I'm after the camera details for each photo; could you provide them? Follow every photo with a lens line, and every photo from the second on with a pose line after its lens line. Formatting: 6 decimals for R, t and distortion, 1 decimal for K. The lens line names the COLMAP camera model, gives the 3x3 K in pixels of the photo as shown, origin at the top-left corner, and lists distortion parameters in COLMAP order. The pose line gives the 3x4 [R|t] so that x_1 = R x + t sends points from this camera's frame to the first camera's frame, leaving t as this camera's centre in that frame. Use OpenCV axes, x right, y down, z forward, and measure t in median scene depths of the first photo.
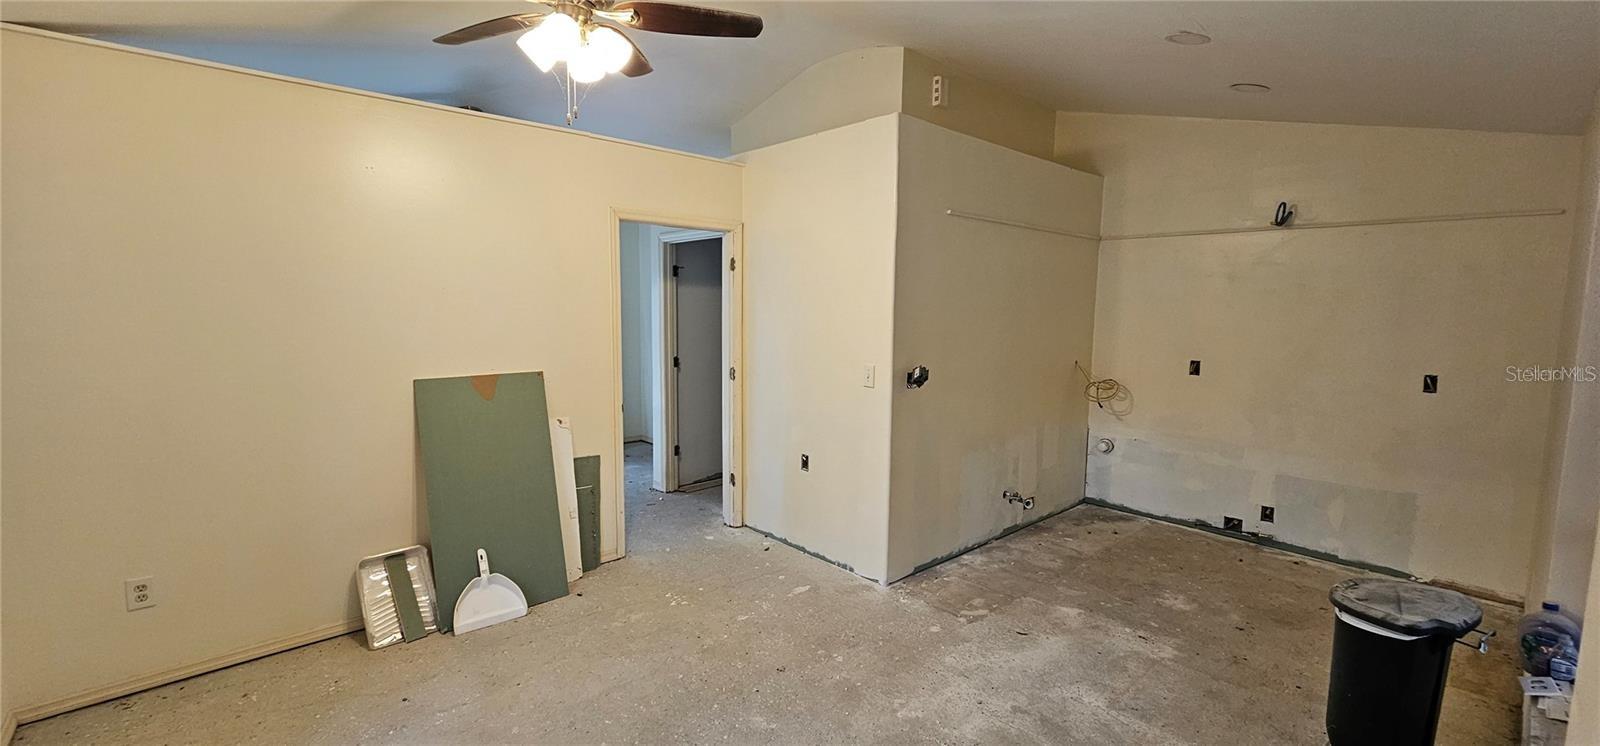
lens RADIAL K [[655.6, 0, 798.9], [0, 655.6, 375.0], [0, 0, 1]] dist [-0.000615, -0.000188]
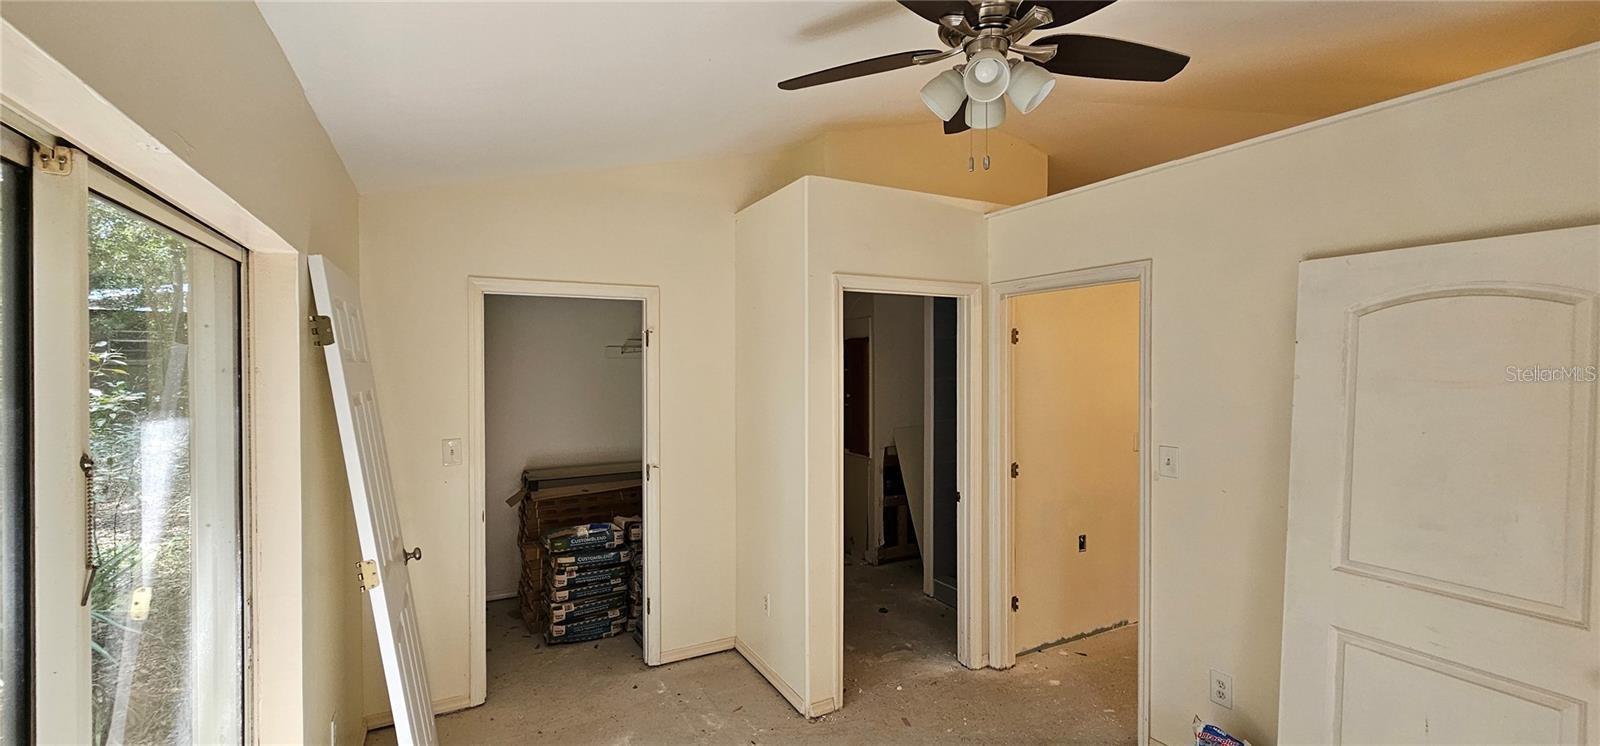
lens RADIAL K [[655.6, 0, 801.0], [0, 655.6, 368.1], [0, 0, 1]] dist [-0.000615, -0.000188]
pose [[0.234626, -0.024523, 0.971776, -1.027299], [0.101293, 0.994856, 0.000649, -0.168582], [-0.966794, 0.098282, 0.235904, 1.148606]]
